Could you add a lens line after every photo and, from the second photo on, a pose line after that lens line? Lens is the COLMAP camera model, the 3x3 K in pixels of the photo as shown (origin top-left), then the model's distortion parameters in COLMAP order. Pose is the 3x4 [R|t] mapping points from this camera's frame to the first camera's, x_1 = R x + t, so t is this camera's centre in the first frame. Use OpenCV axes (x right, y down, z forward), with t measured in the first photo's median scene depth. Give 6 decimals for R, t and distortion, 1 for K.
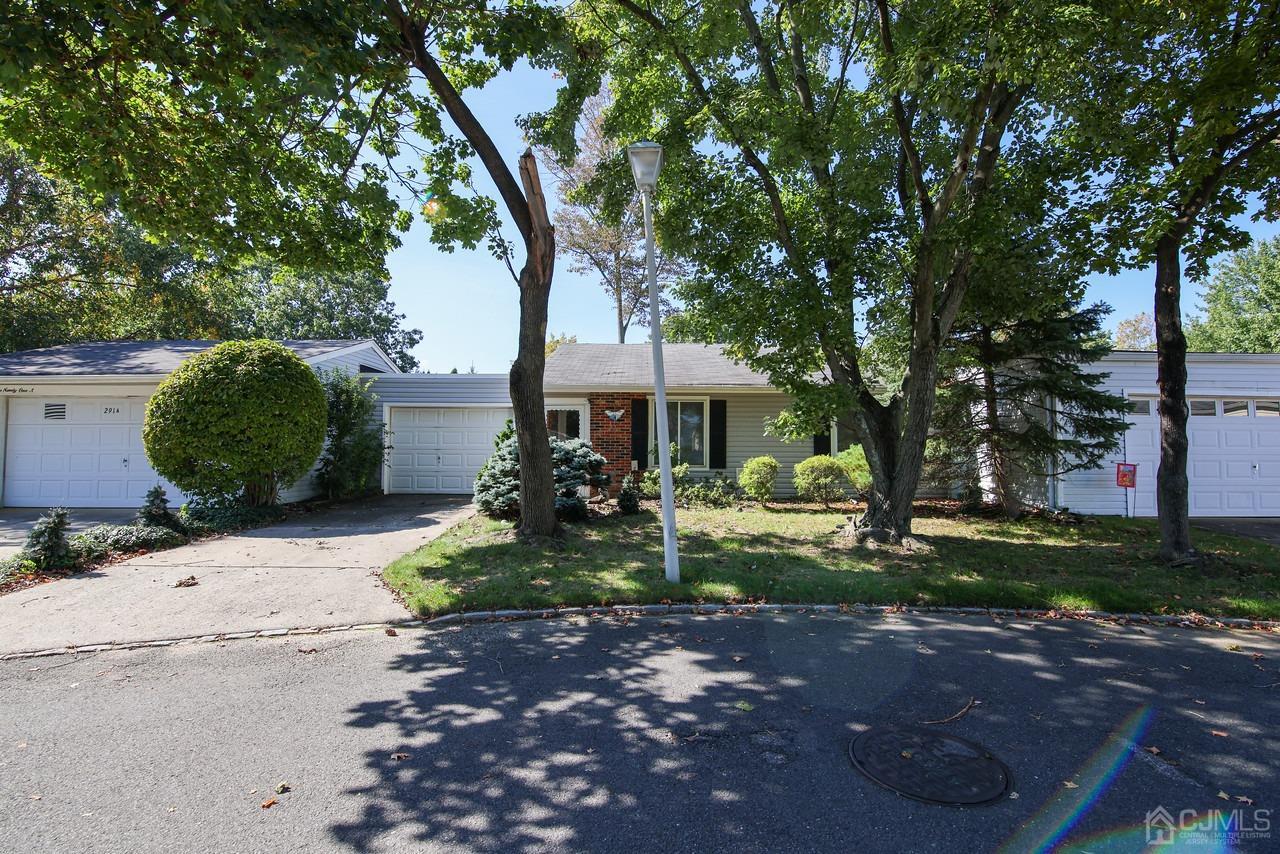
lens RADIAL K [[565.7, 0, 665.1], [0, 565.7, 433.2], [0, 0, 1]] dist [-0.007198, -0.007735]
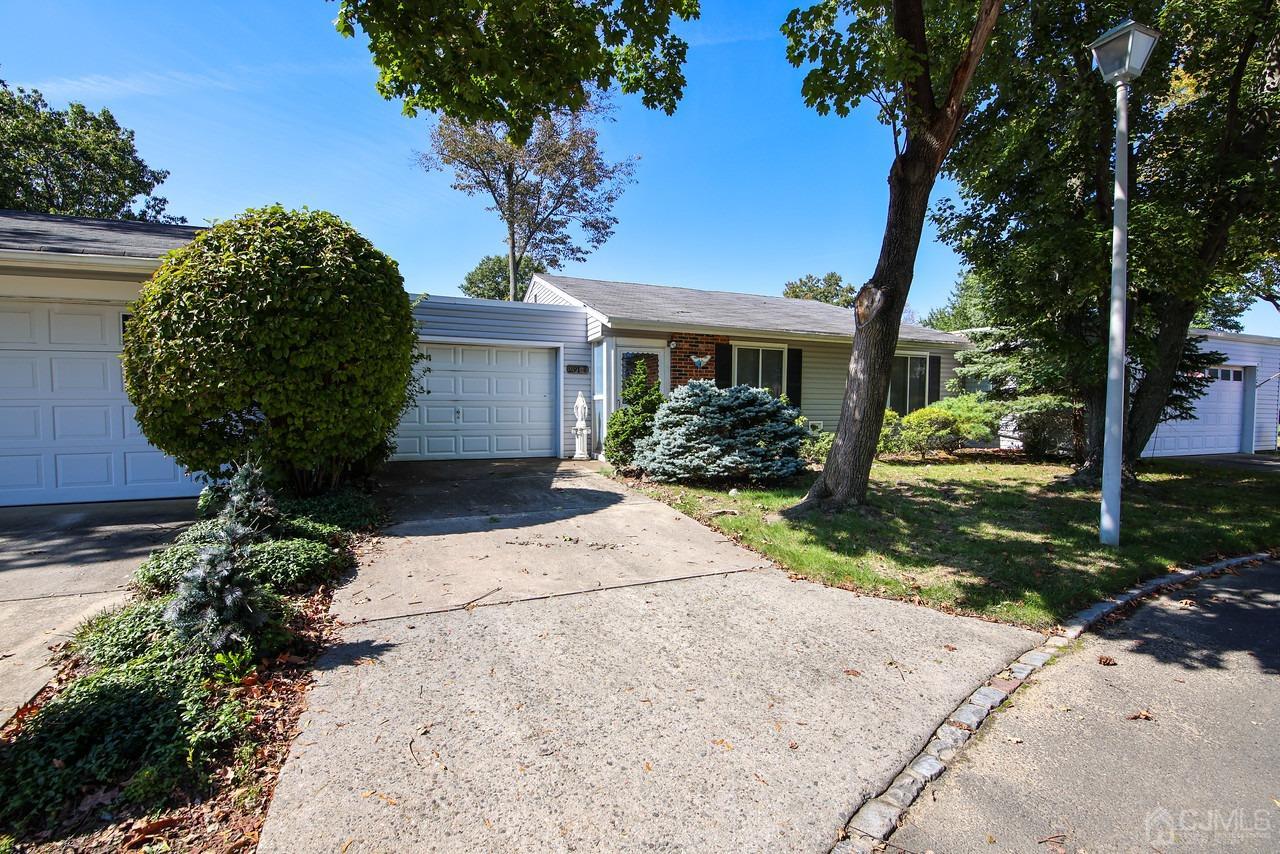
lens RADIAL K [[585.9, 0, 648.7], [0, 585.9, 433.7], [0, 0, 1]] dist [-0.022675, -0.000054]
pose [[0.928392, -0.012861, 0.371379, -0.496923], [-0.014402, 0.997405, 0.070544, 0.016619], [-0.371322, -0.070841, 0.925798, 0.191604]]
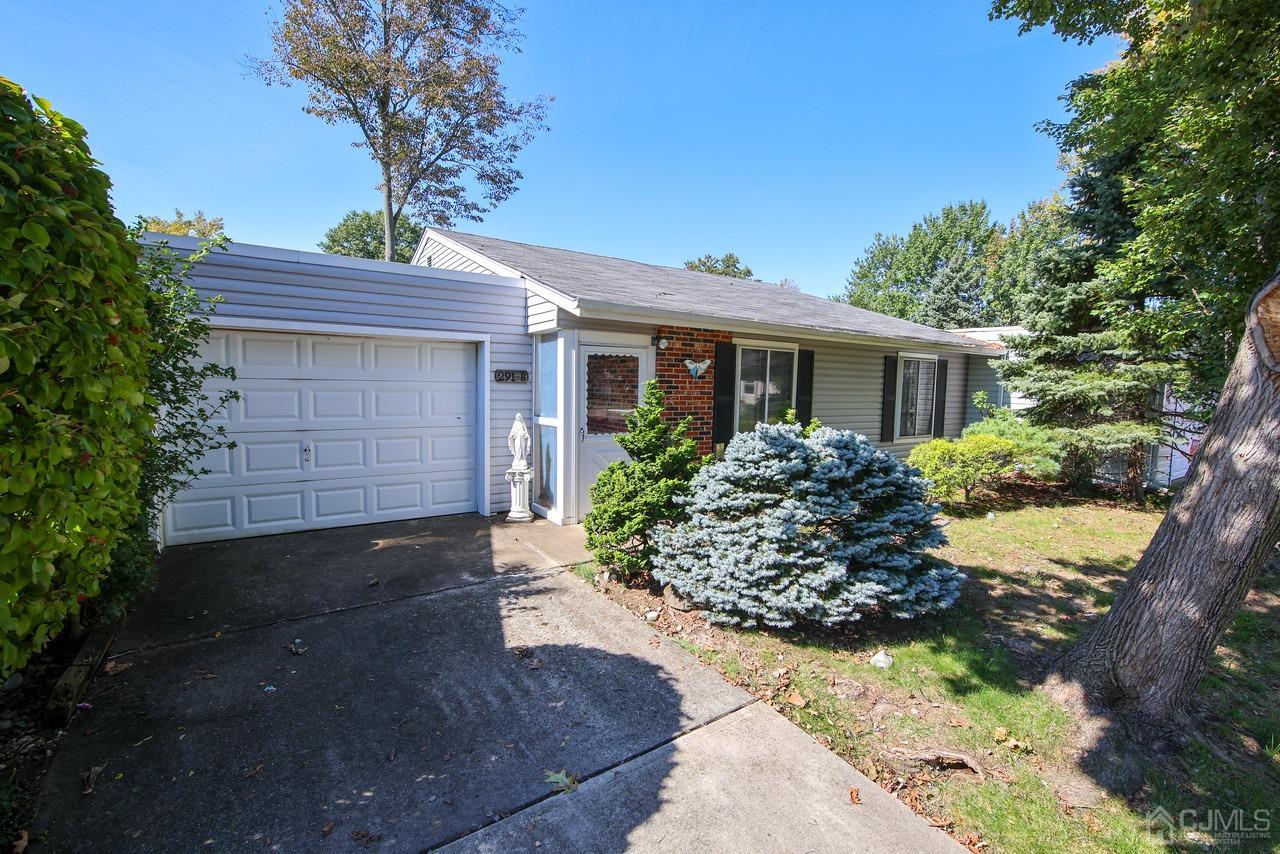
lens RADIAL K [[565.7, 0, 644.5], [0, 565.7, 423.8], [0, 0, 1]] dist [-0.007198, -0.007735]
pose [[0.833318, -0.025067, 0.552225, -0.462679], [-0.035418, 0.994498, 0.098590, -0.030564], [-0.551658, -0.101715, 0.827845, 0.536380]]
